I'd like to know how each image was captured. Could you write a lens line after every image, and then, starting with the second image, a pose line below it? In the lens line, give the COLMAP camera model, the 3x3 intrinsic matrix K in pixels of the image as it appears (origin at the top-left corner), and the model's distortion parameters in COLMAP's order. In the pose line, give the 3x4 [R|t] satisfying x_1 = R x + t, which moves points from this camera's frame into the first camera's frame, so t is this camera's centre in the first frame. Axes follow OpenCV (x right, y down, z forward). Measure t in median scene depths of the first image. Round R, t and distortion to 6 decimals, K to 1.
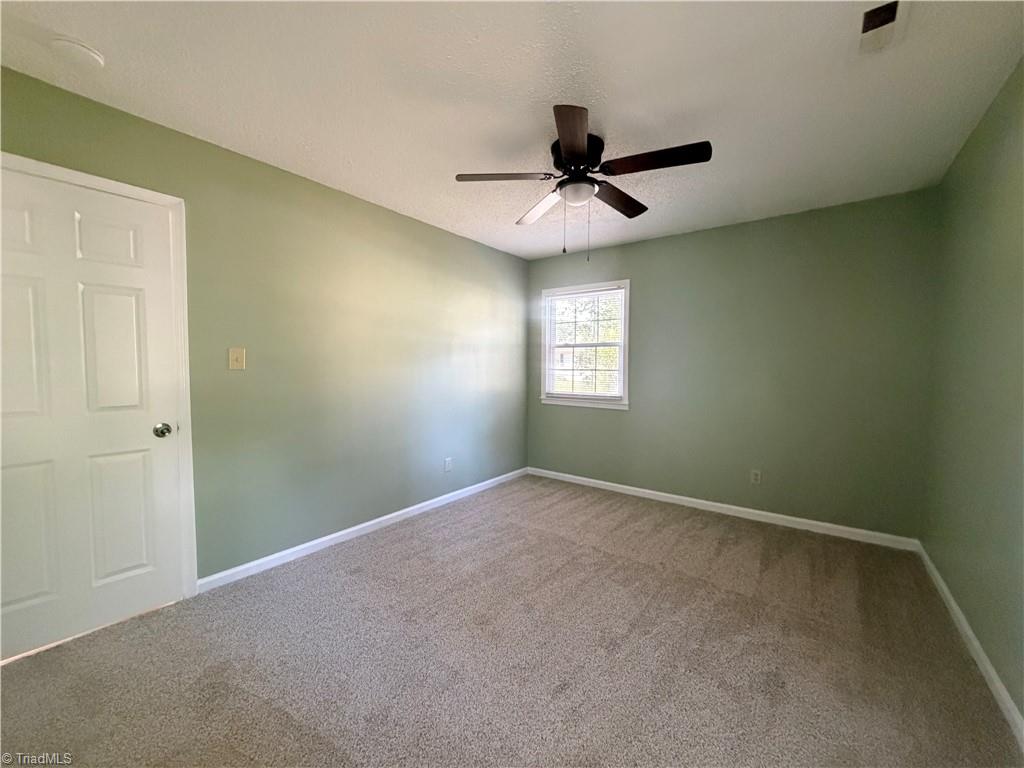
lens RADIAL K [[408.6, 0, 509.3], [0, 408.6, 383.4], [0, 0, 1]] dist [-0.000225, -0.000055]
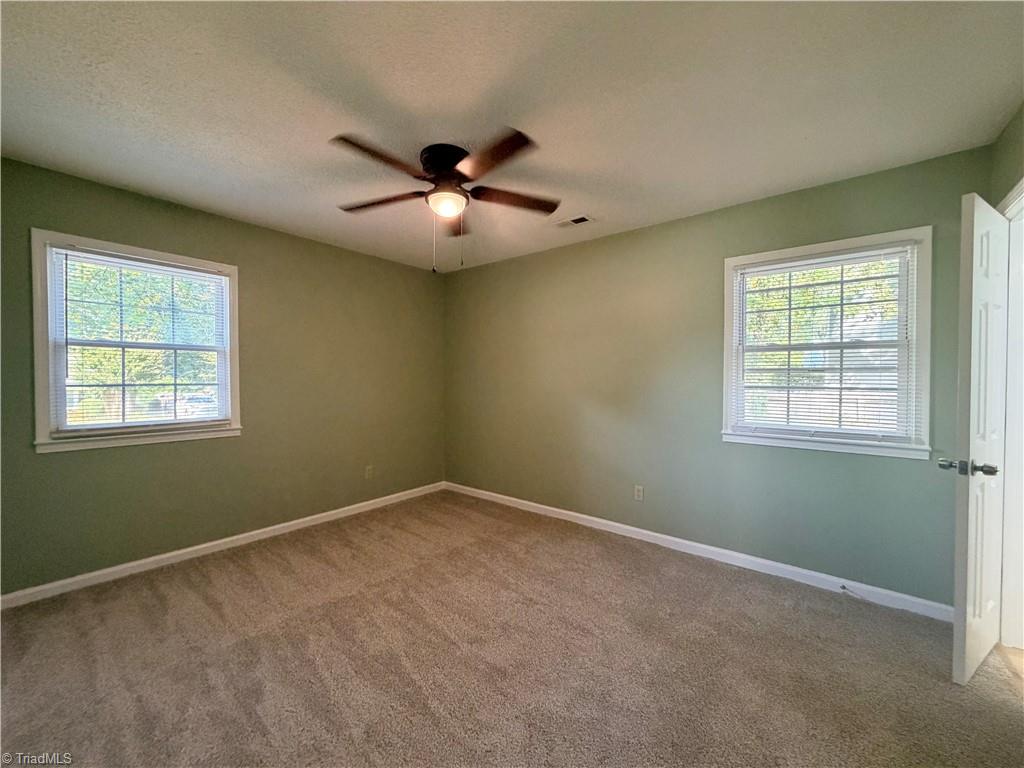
lens RADIAL K [[408.6, 0, 506.4], [0, 408.6, 378.7], [0, 0, 1]] dist [-0.000225, -0.000055]
pose [[0.032717, -0.005029, 0.999452, -0.502417], [0.044479, 0.999004, 0.003570, -0.023580], [-0.998474, 0.044337, 0.032908, 0.507157]]
